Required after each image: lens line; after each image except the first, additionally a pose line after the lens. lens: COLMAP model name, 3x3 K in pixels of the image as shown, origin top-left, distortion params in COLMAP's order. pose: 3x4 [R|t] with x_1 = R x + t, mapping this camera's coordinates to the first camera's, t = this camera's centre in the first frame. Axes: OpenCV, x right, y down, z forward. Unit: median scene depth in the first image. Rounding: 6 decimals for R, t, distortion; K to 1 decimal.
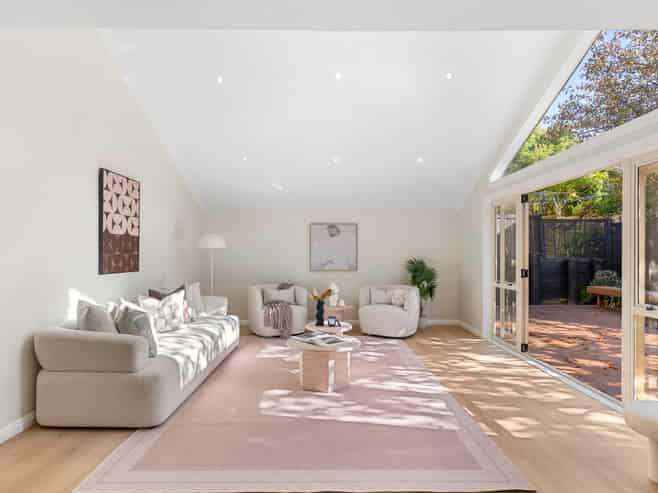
lens RADIAL K [[373.8, 0, 320.6], [0, 373.8, 259.3], [0, 0, 1]] dist [0.002820, 0.000418]
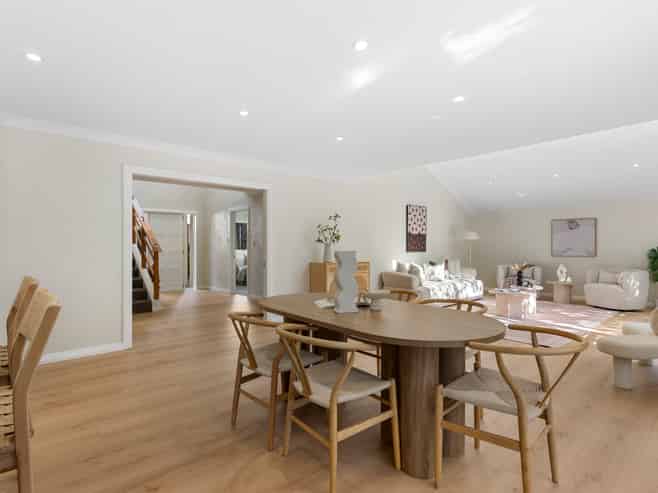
lens RADIAL K [[358.2, 0, 327.5], [0, 358.2, 245.2], [0, 0, 1]] dist [0.005398, 0.000556]
pose [[0.674523, 0.002382, -0.738250, 0.597385], [-0.010810, 0.999919, -0.006651, 0.016055], [0.738175, 0.012467, 0.674494, -0.706775]]
